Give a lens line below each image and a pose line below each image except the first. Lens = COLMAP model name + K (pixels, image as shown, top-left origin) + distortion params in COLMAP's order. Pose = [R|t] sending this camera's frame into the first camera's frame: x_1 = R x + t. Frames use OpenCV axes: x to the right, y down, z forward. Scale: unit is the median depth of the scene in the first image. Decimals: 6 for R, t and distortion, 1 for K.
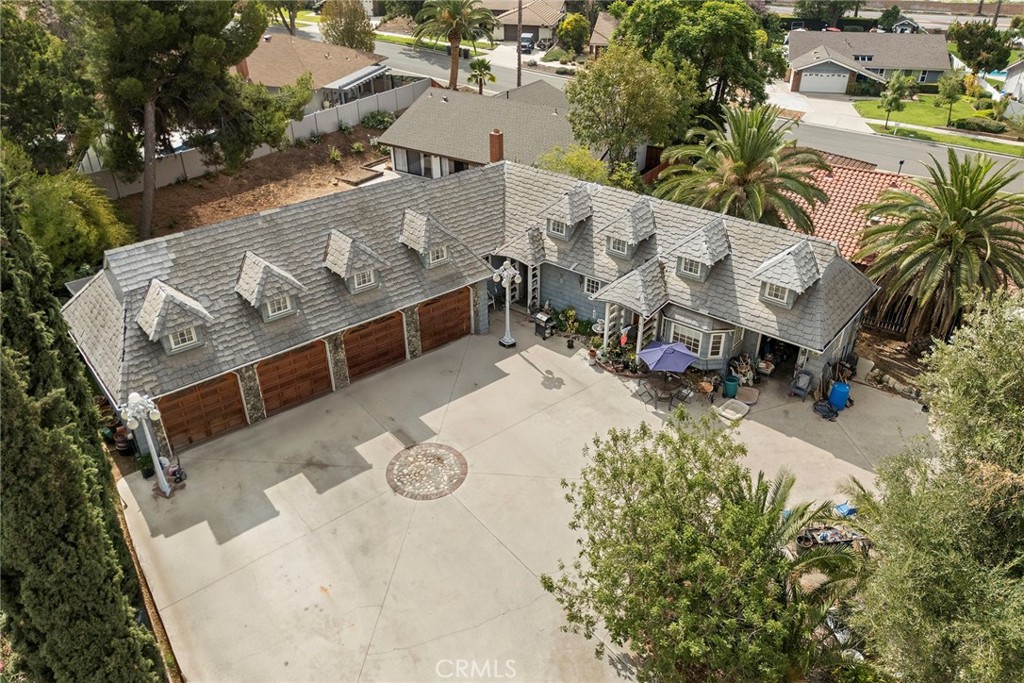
lens RADIAL K [[748.6, 0, 512.3], [0, 748.6, 335.2], [0, 0, 1]] dist [0.058174, -0.043250]
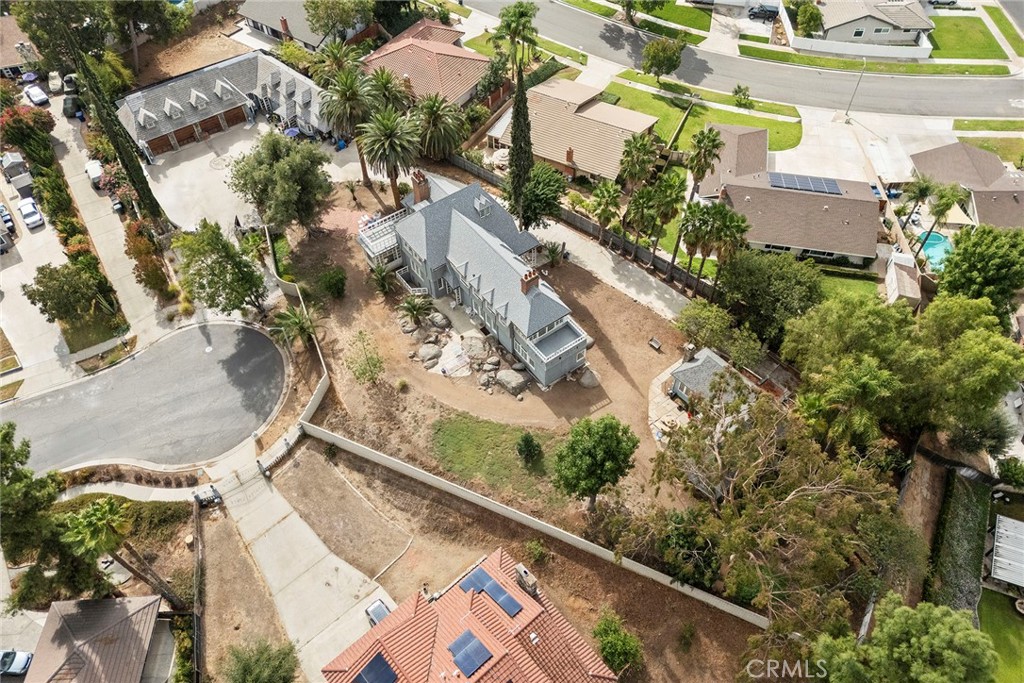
lens RADIAL K [[748.6, 0, 514.3], [0, 748.6, 341.8], [0, 0, 1]] dist [0.058174, -0.043250]
pose [[0.998906, 0.030302, -0.035611, 1.375139], [-0.015590, 0.933854, 0.357313, -0.326096], [0.044083, -0.356367, 0.933305, -2.529727]]
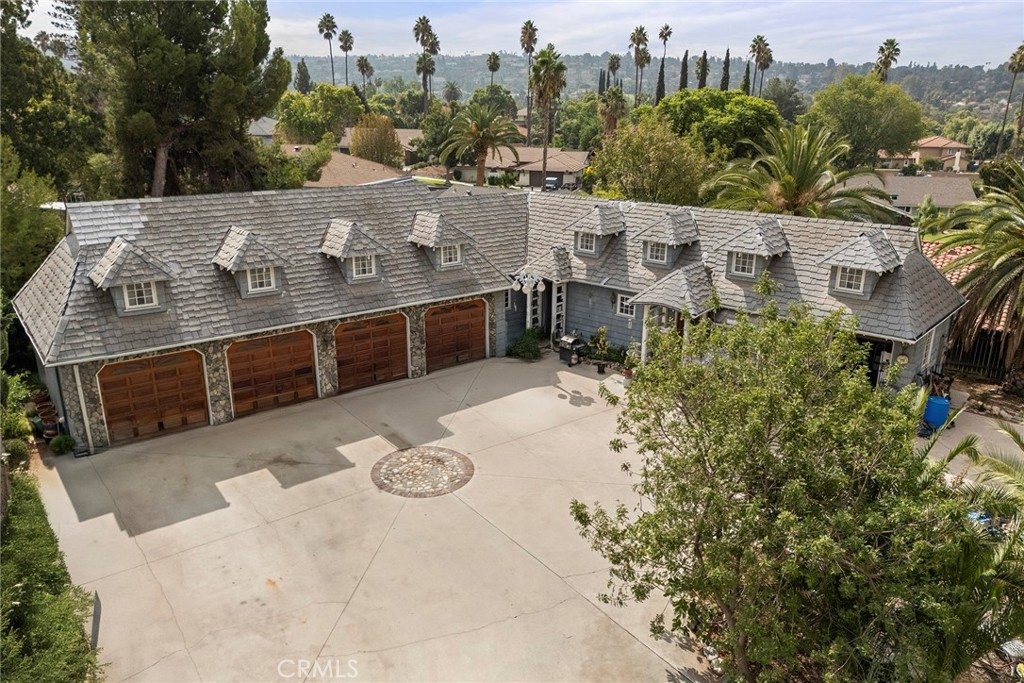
lens RADIAL K [[748.6, 0, 512.0], [0, 748.6, 349.4], [0, 0, 1]] dist [0.058174, -0.043250]
pose [[0.999357, 0.021198, -0.028930, 0.000551], [-0.027171, 0.974000, -0.224911, 0.209464], [0.023410, 0.225553, 0.973950, 0.181920]]
